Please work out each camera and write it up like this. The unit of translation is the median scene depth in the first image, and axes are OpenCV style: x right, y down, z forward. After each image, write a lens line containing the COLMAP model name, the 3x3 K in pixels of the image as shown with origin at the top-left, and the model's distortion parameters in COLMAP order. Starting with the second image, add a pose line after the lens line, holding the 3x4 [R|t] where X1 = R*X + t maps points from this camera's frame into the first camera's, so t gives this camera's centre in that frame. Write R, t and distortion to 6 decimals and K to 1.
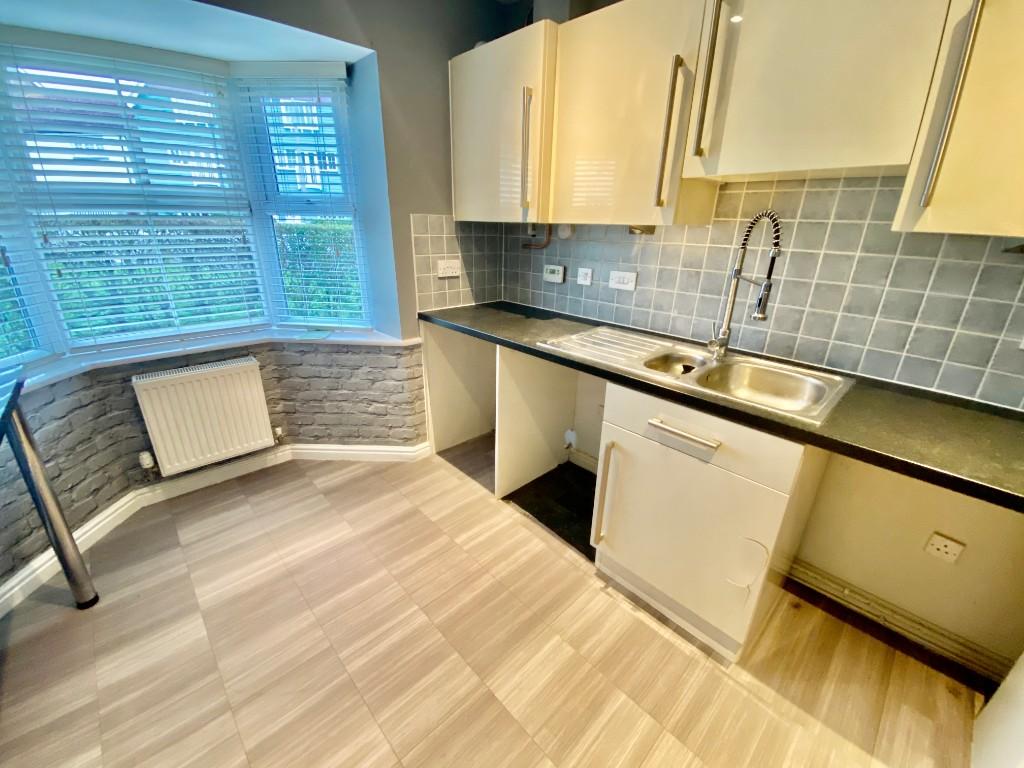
lens RADIAL K [[411.2, 0, 512.5], [0, 411.2, 379.3], [0, 0, 1]] dist [0.001119, -0.000022]
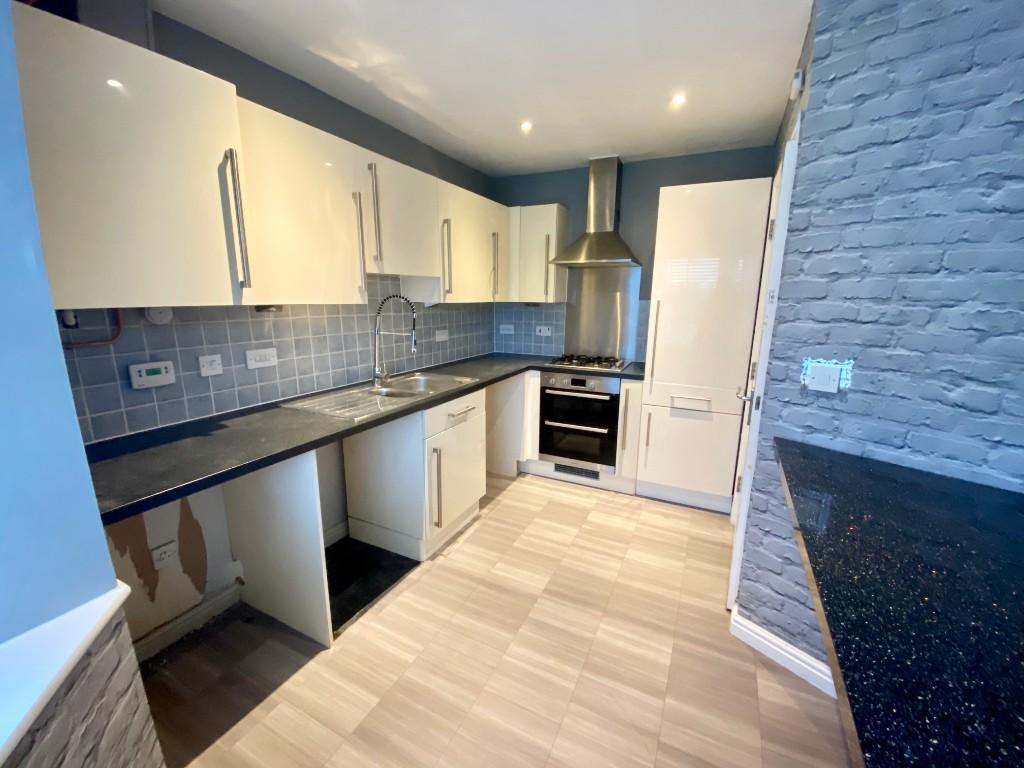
lens RADIAL K [[413.7, 0, 512.0], [0, 413.7, 384.0], [0, 0, 1]] dist [-0.000224, -0.000047]
pose [[-0.344742, -0.211661, 0.914523, -0.934279], [0.319552, 0.889596, 0.326352, -0.356530], [-0.882632, 0.404744, -0.239045, 0.840955]]
